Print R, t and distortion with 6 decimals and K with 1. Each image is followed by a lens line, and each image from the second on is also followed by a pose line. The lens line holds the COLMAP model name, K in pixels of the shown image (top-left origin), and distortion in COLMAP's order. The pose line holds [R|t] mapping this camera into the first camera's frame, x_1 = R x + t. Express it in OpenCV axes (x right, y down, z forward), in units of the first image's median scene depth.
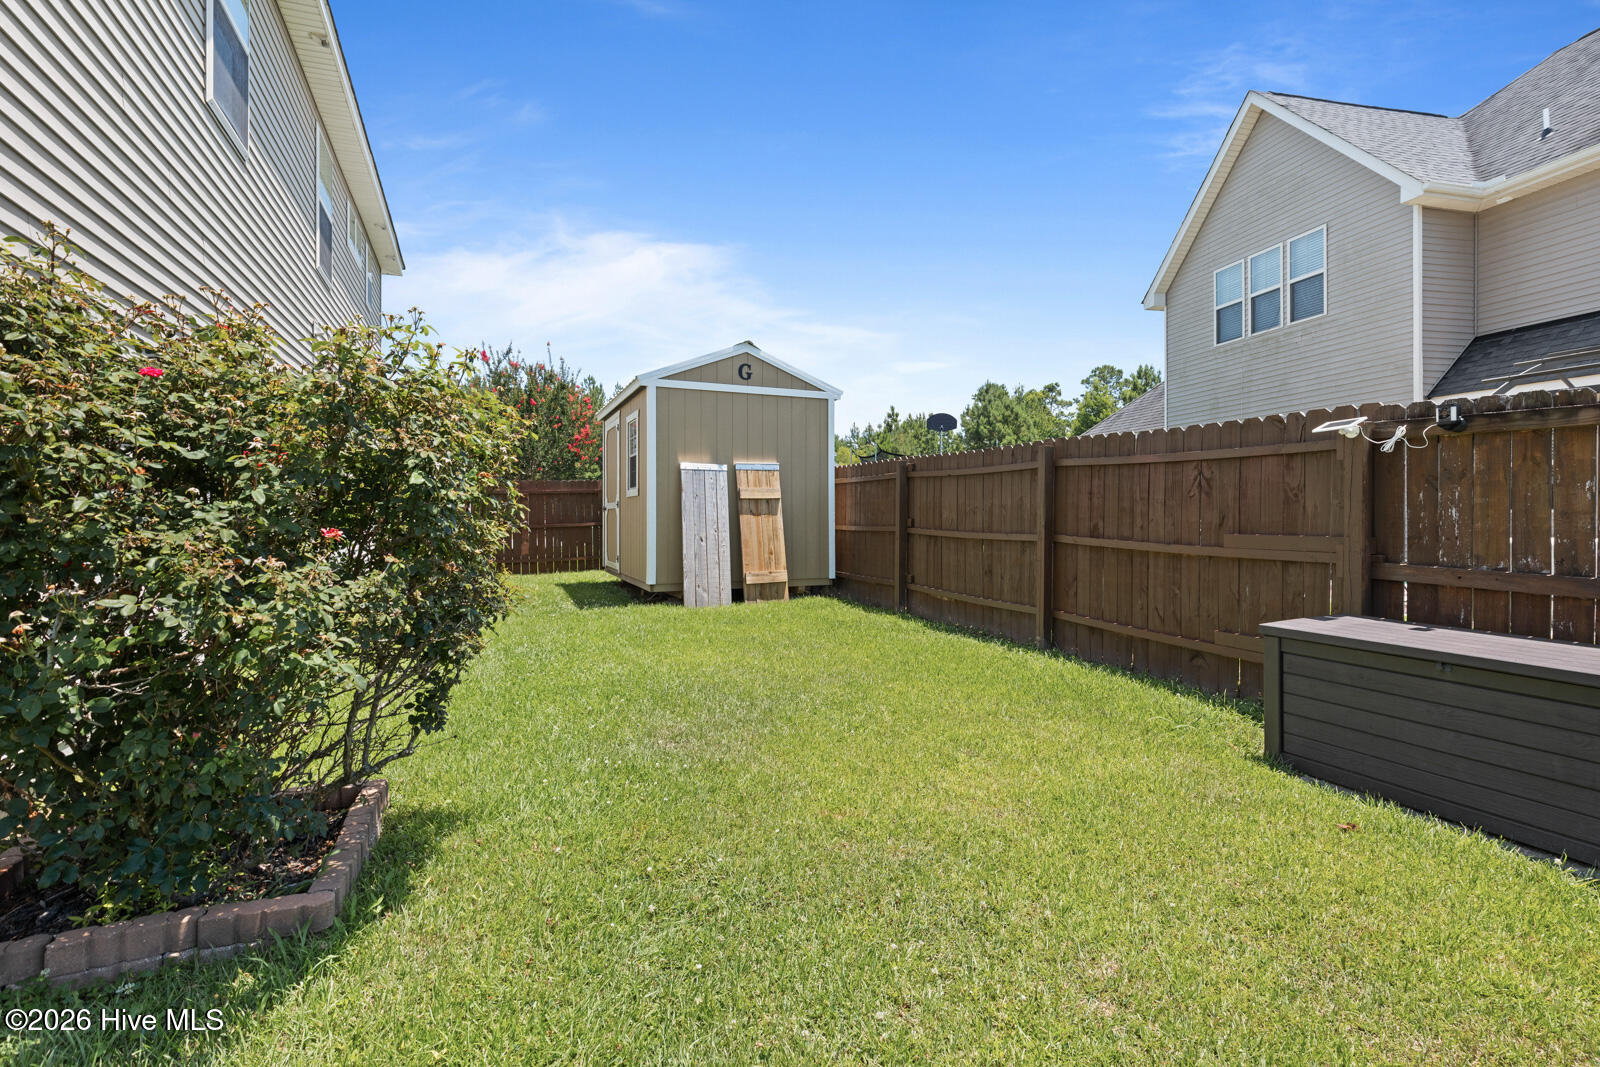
lens RADIAL K [[771.0, 0, 823.7], [0, 771.0, 503.1], [0, 0, 1]] dist [0.001742, 0.000133]
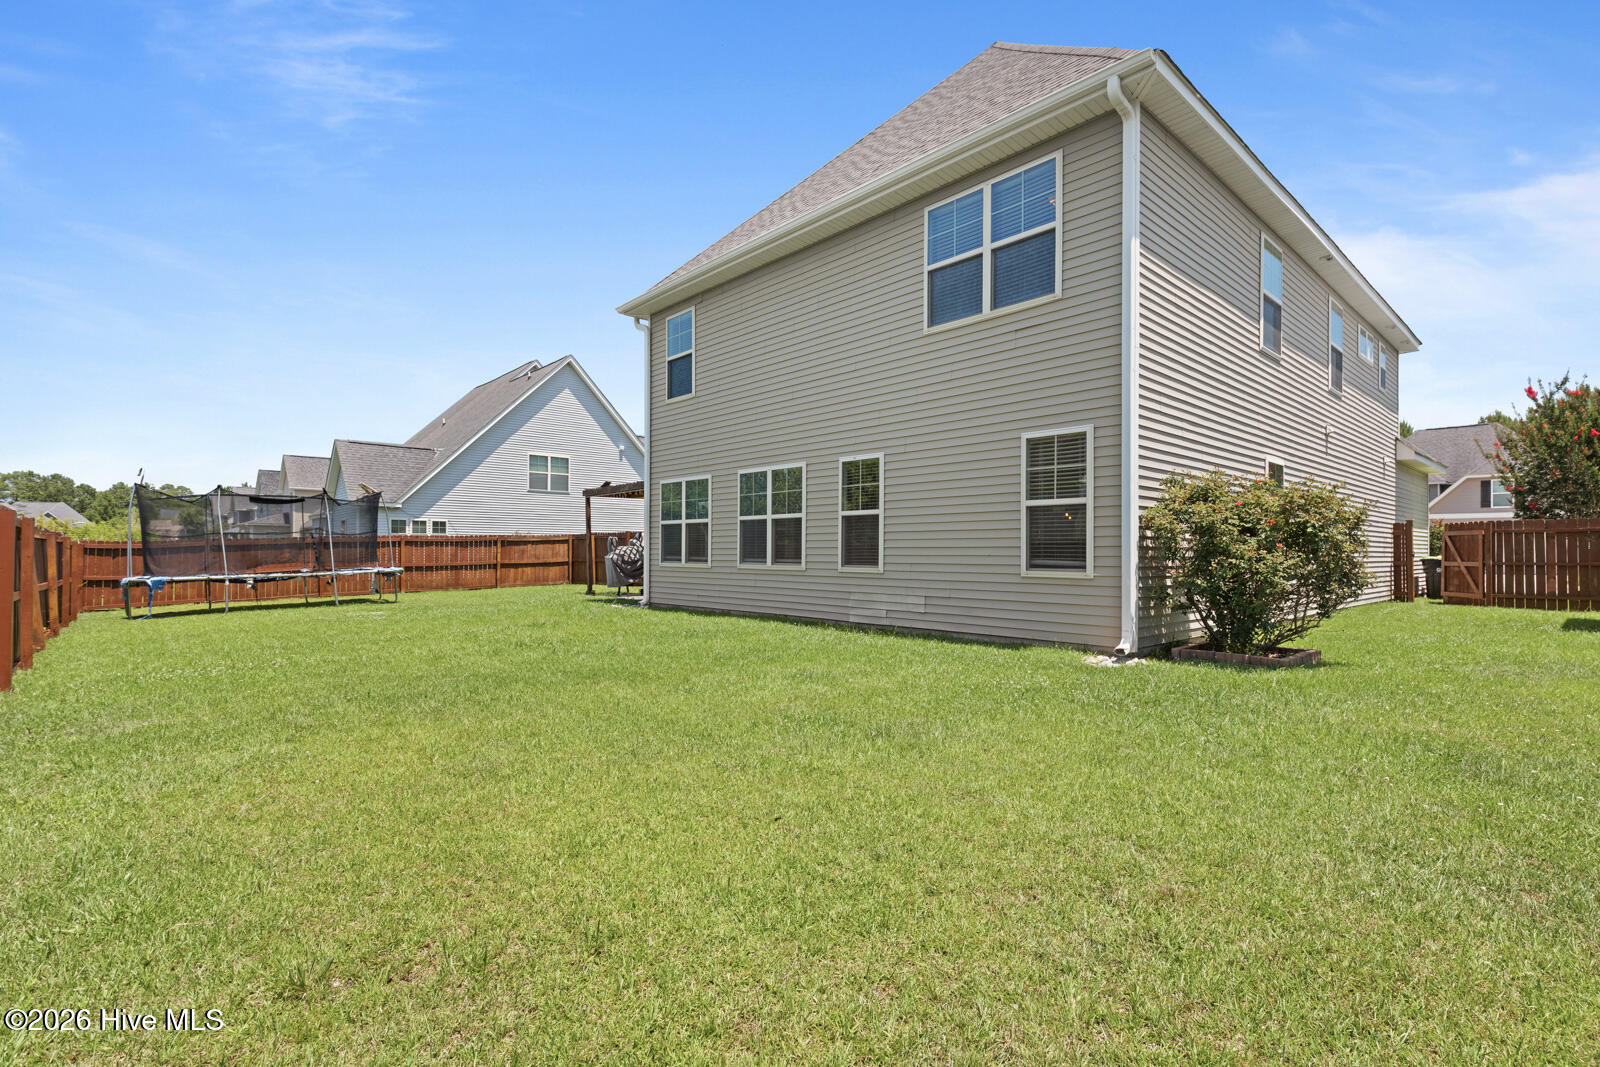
lens RADIAL K [[733.9, 0, 803.9], [0, 733.9, 544.5], [0, 0, 1]] dist [-0.000560, -0.000363]
pose [[0.315707, -0.004276, -0.948847, 1.671931], [0.005035, 0.999983, -0.002831, 0.027156], [0.948843, -0.003884, 0.315723, -1.930549]]
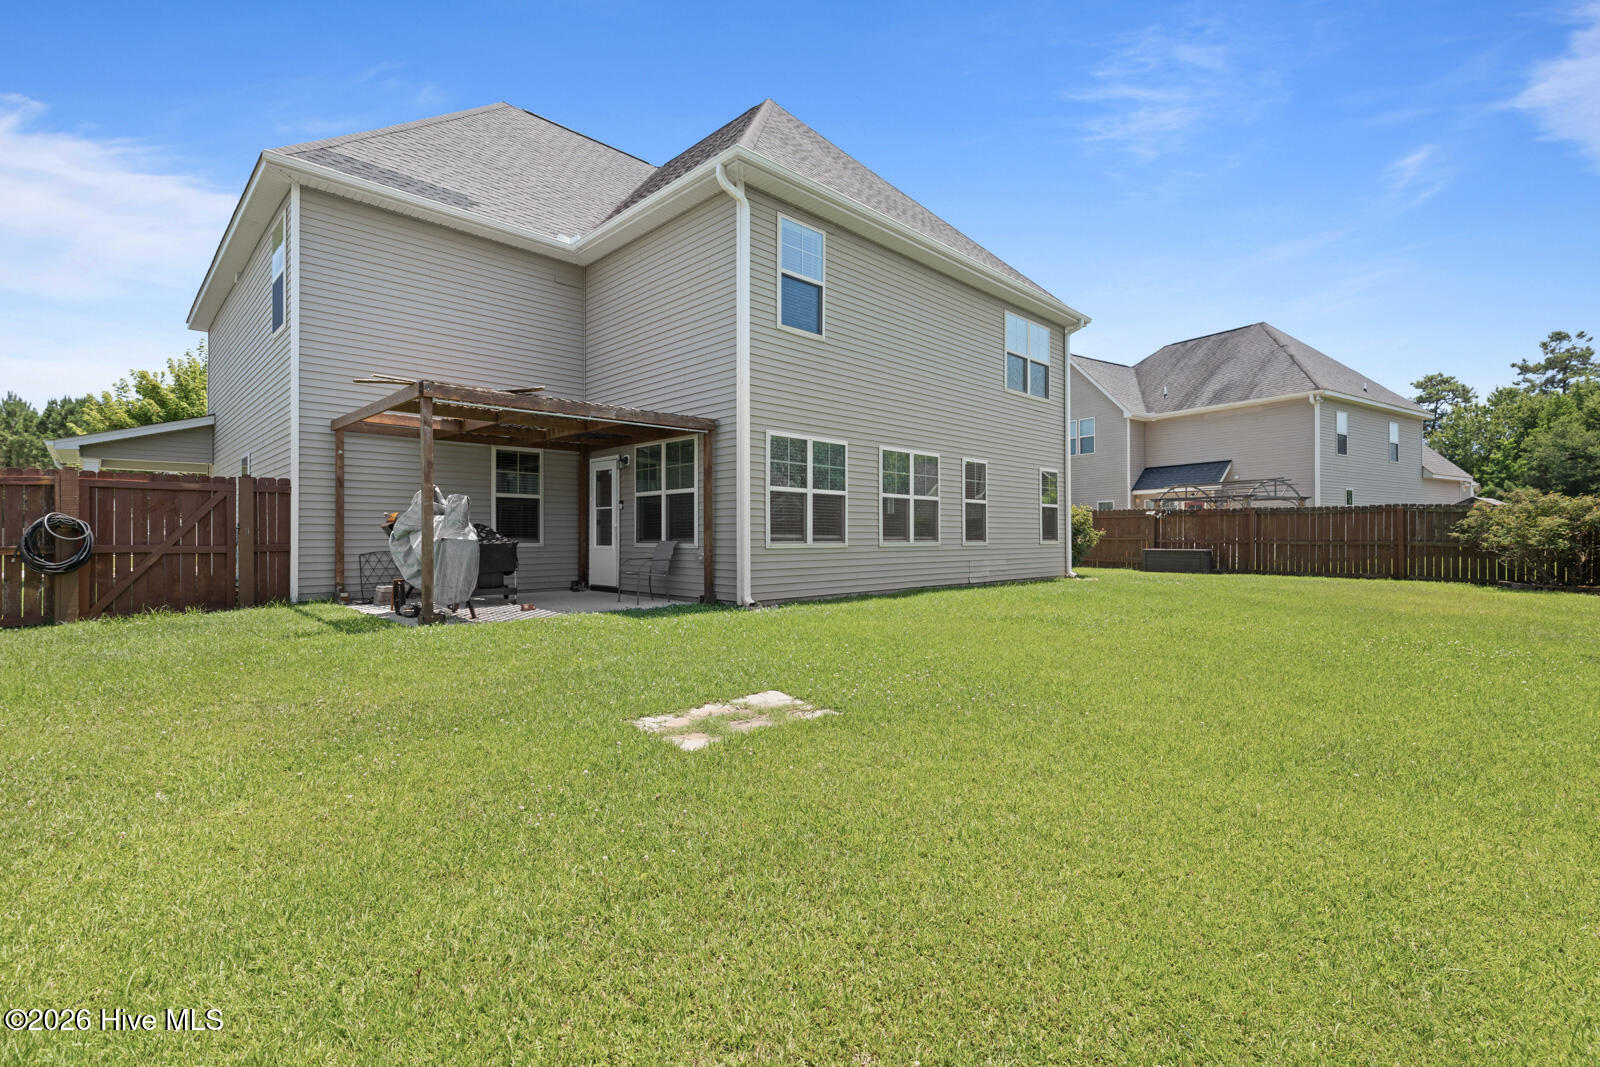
lens RADIAL K [[733.9, 0, 801.8], [0, 733.9, 525.8], [0, 0, 1]] dist [-0.000560, -0.000363]
pose [[0.940957, 0.016353, 0.338132, -6.376152], [-0.018104, 0.999834, 0.002024, 0.037021], [-0.338043, -0.008026, 0.941097, -5.647242]]
